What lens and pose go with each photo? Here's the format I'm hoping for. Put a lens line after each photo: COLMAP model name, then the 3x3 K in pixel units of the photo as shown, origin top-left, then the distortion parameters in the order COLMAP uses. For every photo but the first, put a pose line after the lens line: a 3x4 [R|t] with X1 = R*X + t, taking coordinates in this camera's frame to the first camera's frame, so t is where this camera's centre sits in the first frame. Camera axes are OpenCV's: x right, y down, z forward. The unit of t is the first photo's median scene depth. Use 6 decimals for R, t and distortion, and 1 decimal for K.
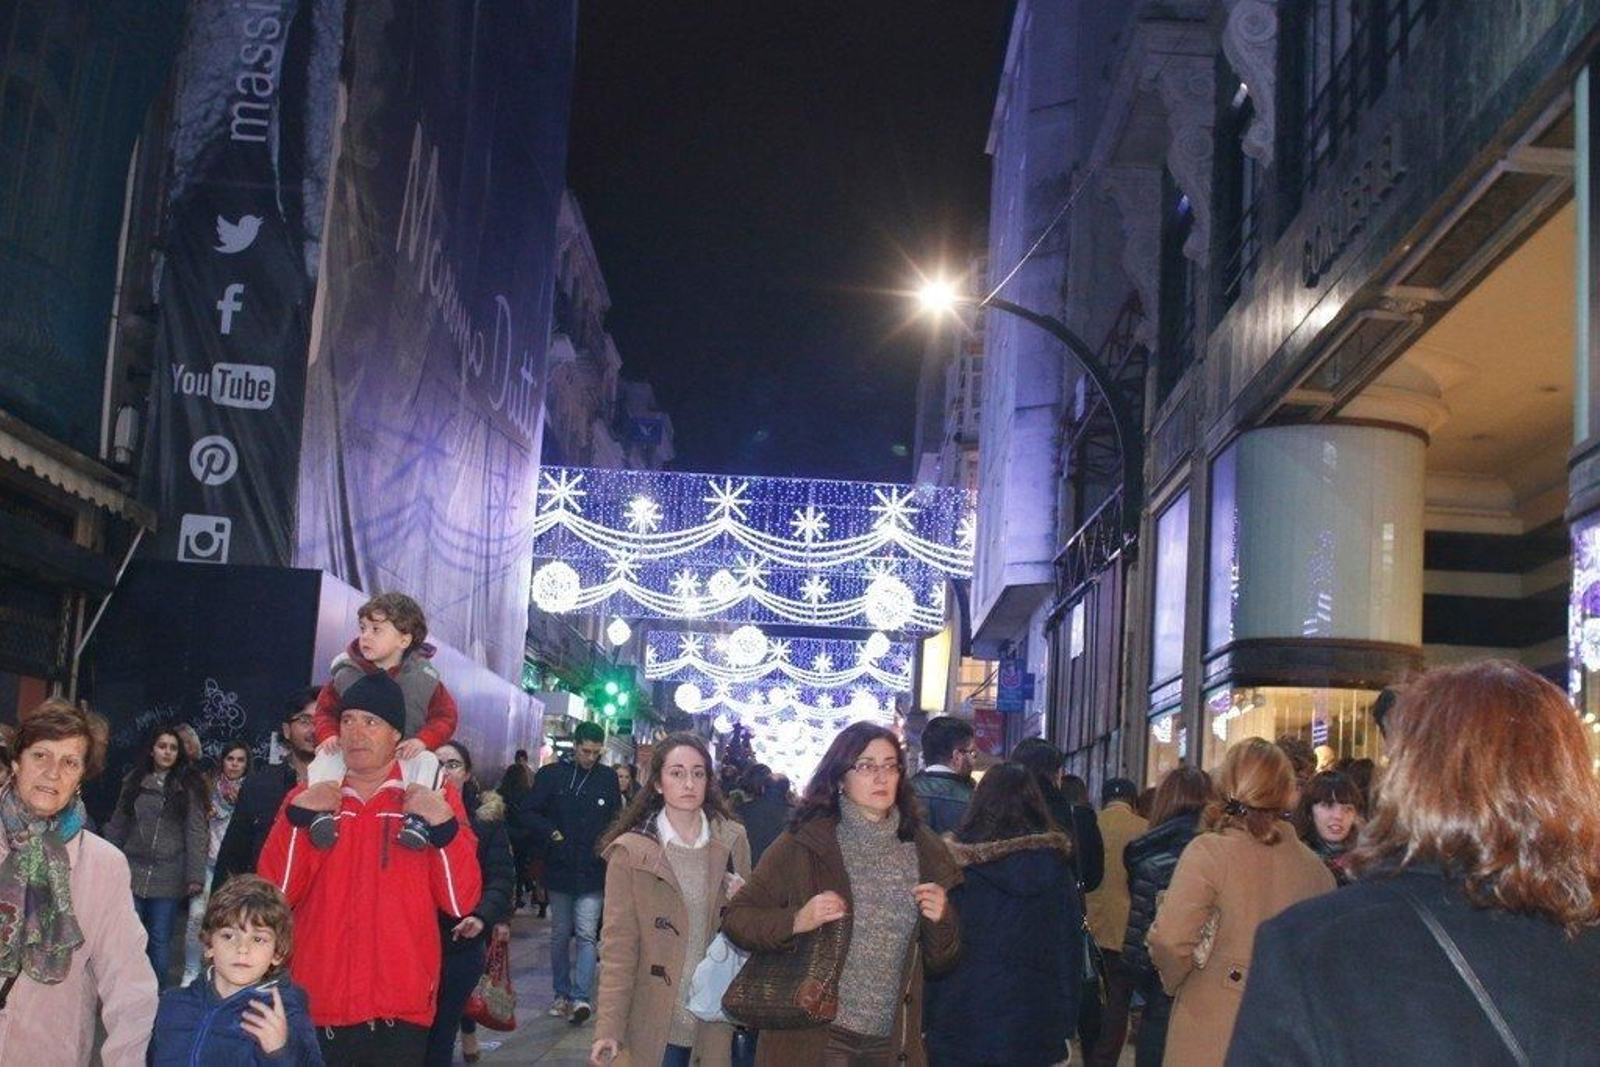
lens RADIAL K [[2219.8, 0, 794.4], [0, 2219.8, 531.4], [0, 0, 1]] dist [-0.129833, 0.000000]
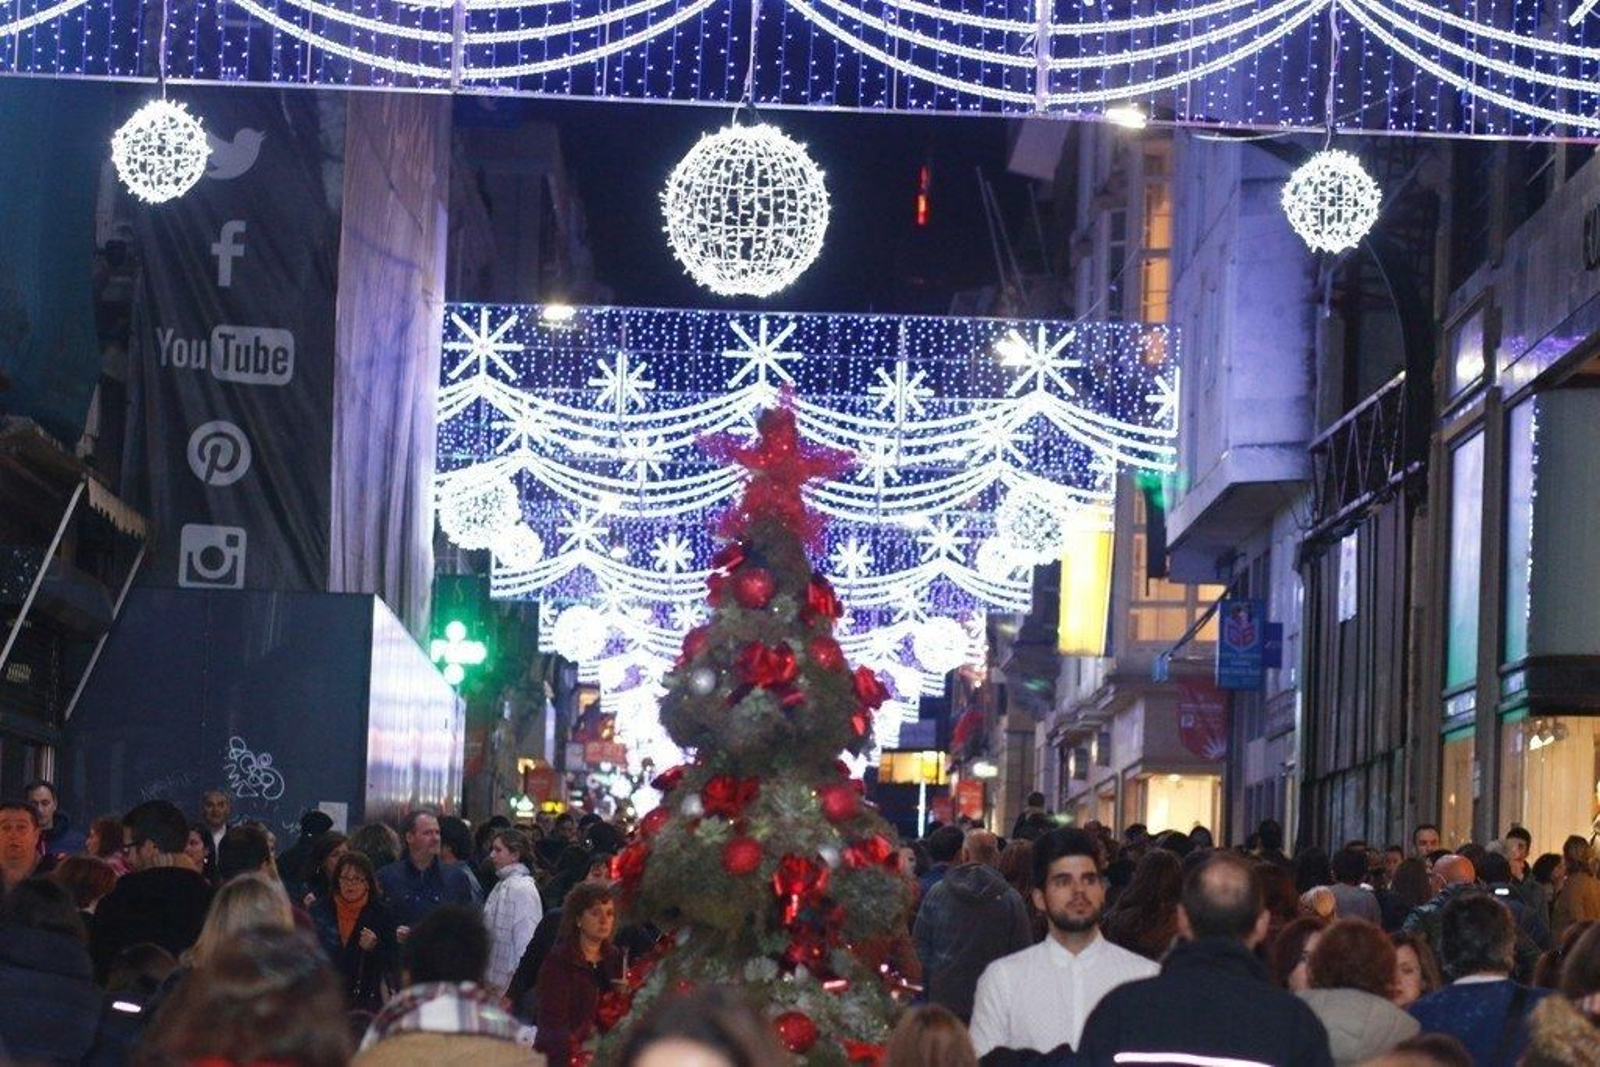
lens RADIAL K [[5895.3, 0, 806.2], [0, 5895.3, 533.8], [0, 0, 1]] dist [-0.036582, 0.000000]
pose [[0.999336, -0.025036, 0.026465, -0.061829], [0.023011, 0.996975, 0.074236, -0.083556], [-0.028244, -0.073578, 0.996889, -0.585446]]
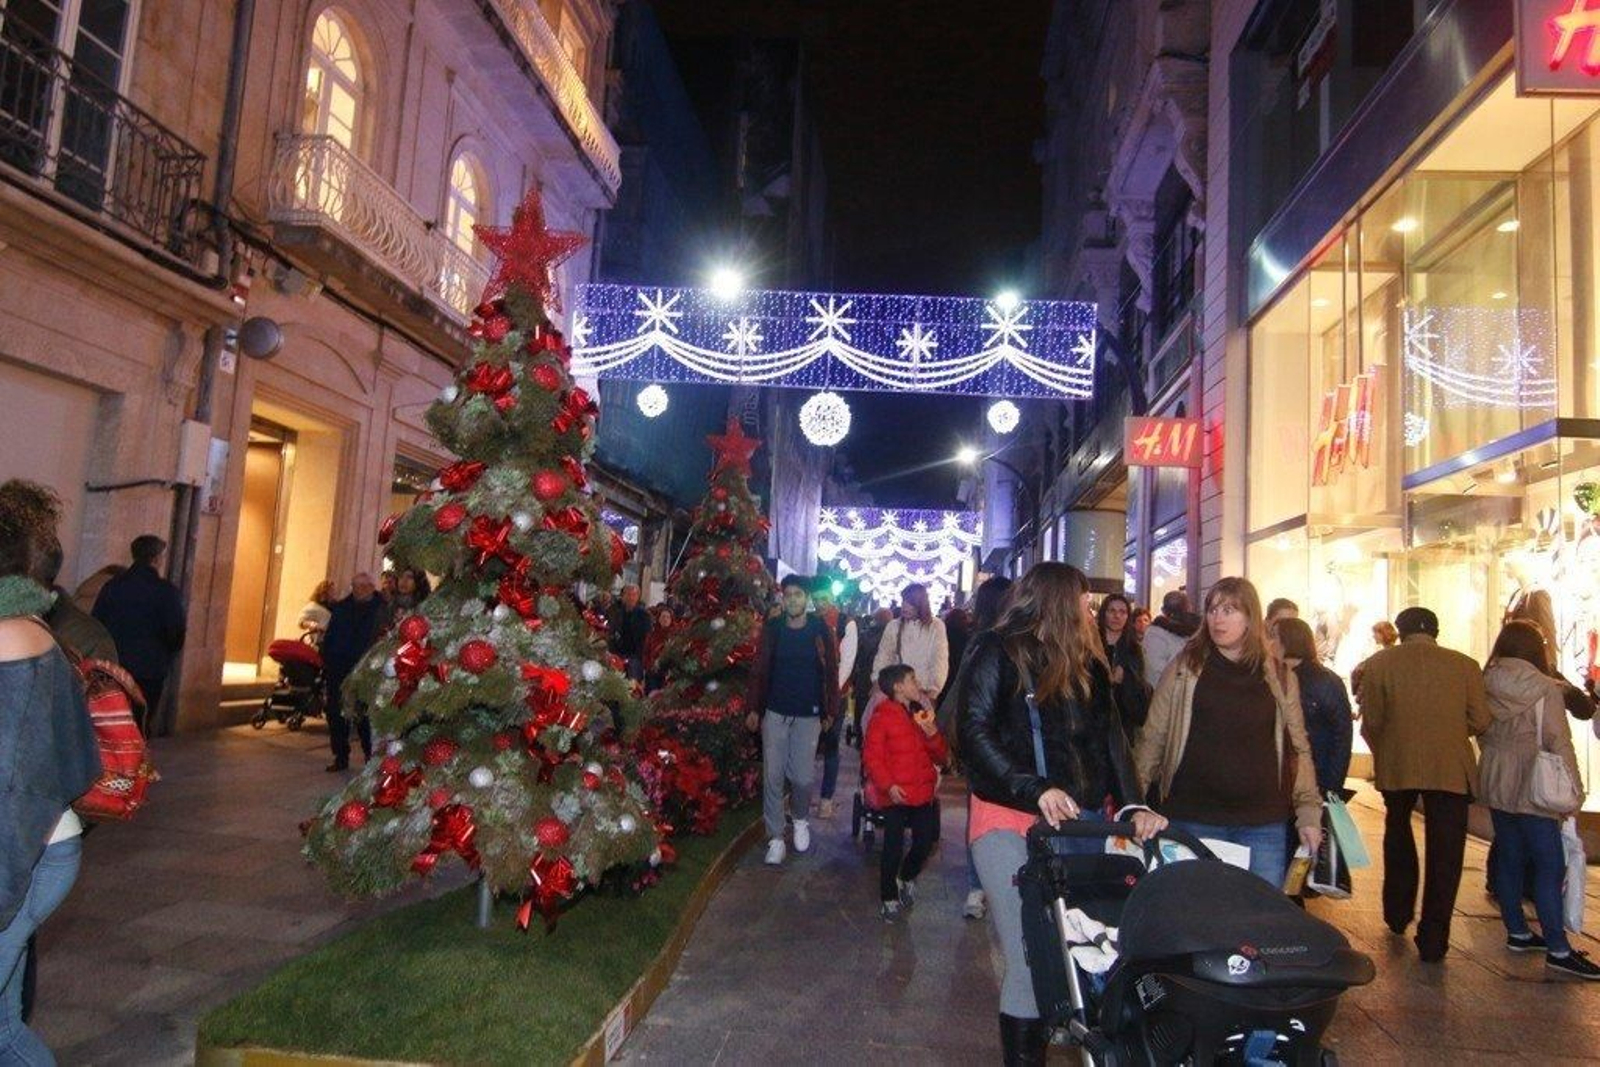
lens RADIAL K [[1039.6, 0, 792.4], [0, 1039.6, 536.5], [0, 0, 1]] dist [0.005333, -0.019562]
pose [[0.994601, -0.013210, -0.102930, -0.018141], [0.016522, 0.999371, 0.031391, -0.033784], [0.102451, -0.032923, 0.994193, -0.280654]]
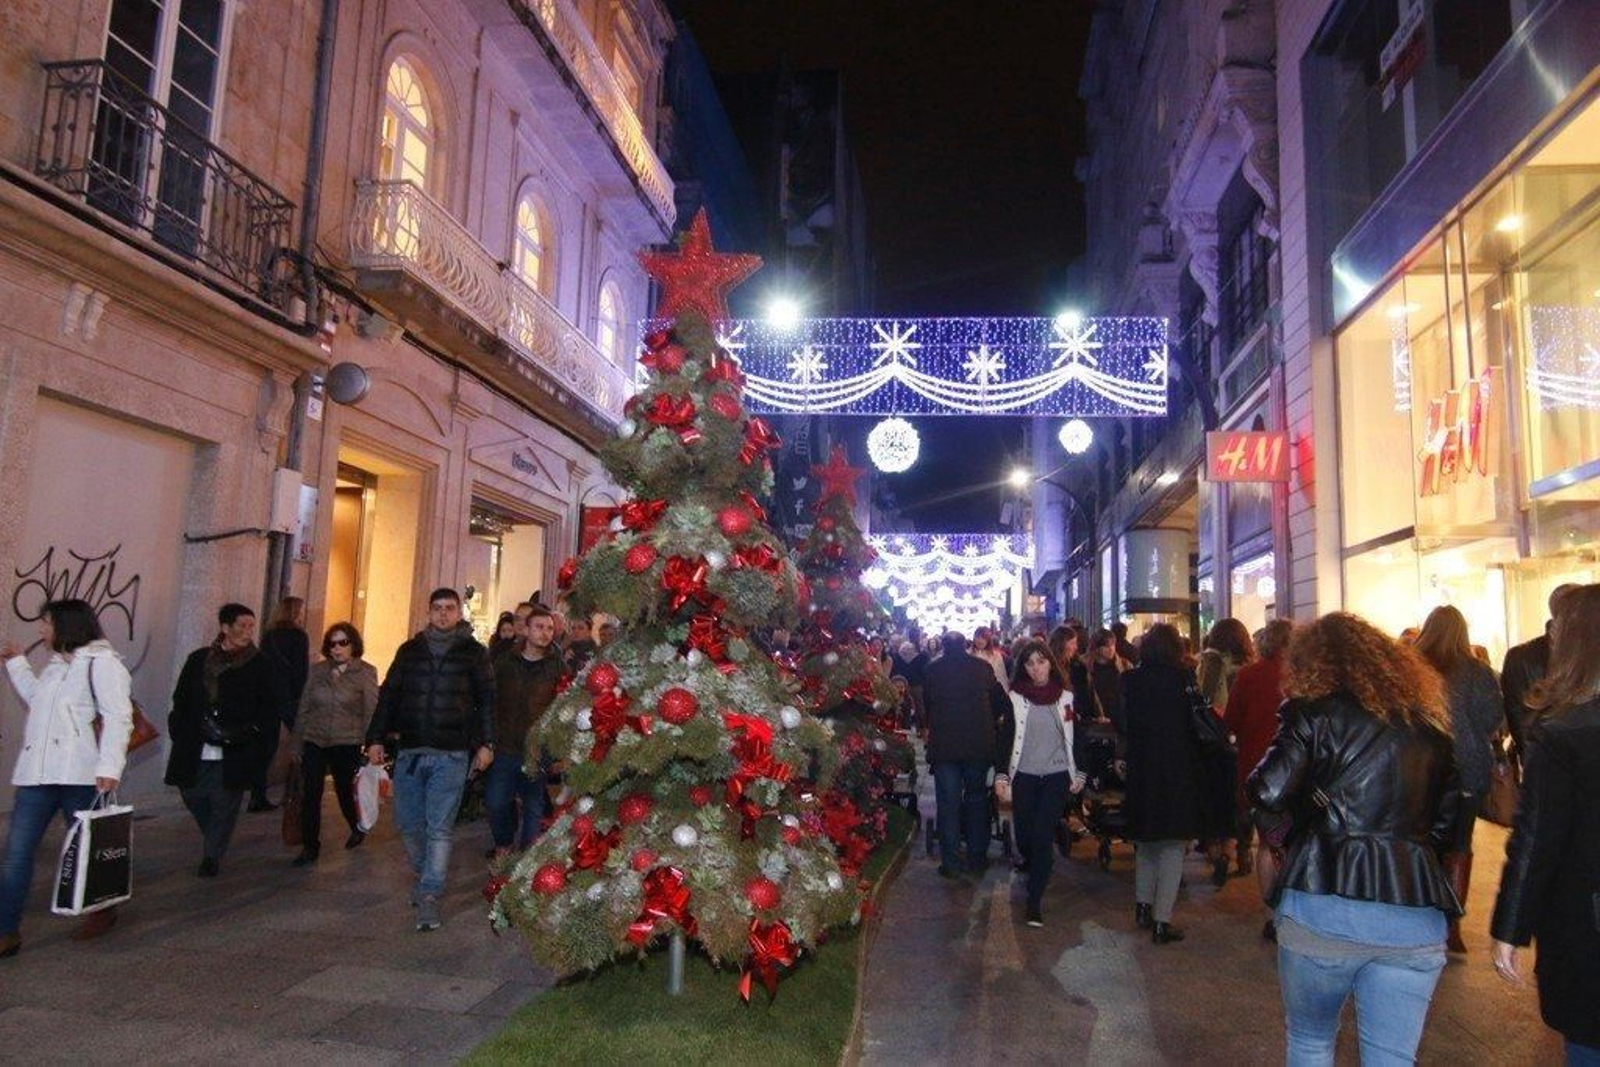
lens RADIAL K [[1039.6, 0, 793.1], [0, 1039.6, 538.6], [0, 0, 1]] dist [0.005333, -0.019562]
pose [[0.989362, -0.047604, -0.137466, -0.032495], [0.048672, 0.998805, 0.004415, -0.034472], [0.137091, -0.011059, 0.990497, -0.276577]]
